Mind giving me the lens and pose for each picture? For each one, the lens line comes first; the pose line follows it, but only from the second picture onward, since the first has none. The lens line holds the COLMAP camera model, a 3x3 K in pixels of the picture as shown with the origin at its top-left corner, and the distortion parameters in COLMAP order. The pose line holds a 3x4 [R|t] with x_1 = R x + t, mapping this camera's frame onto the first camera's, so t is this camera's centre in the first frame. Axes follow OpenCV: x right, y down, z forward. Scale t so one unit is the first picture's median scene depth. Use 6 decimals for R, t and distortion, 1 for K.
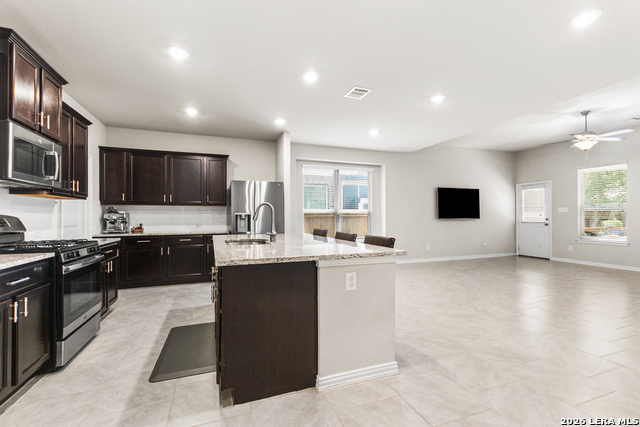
lens RADIAL K [[285.3, 0, 320.2], [0, 285.3, 215.6], [0, 0, 1]] dist [0.006647, -0.000117]
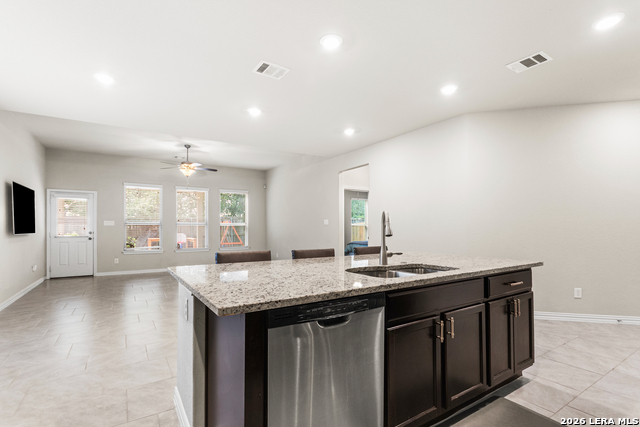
lens RADIAL K [[305.1, 0, 320.0], [0, 305.1, 213.5], [0, 0, 1]] dist [0.003603, 0.000167]
pose [[-0.222593, 0.052899, 0.973475, -0.368047], [0.000152, 0.998529, -0.054225, 0.004539], [-0.974911, -0.011922, -0.222273, 0.546263]]
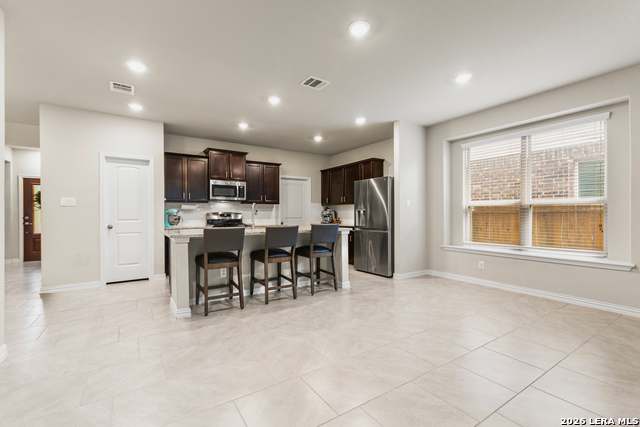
lens RADIAL K [[285.3, 0, 320.2], [0, 285.3, 215.6], [0, 0, 1]] dist [0.006647, -0.000117]
pose [[0.226642, 0.006711, -0.973955, 0.548200], [0.007316, 0.999936, 0.008593, 0.004165], [0.973951, -0.009073, 0.226578, 0.406251]]
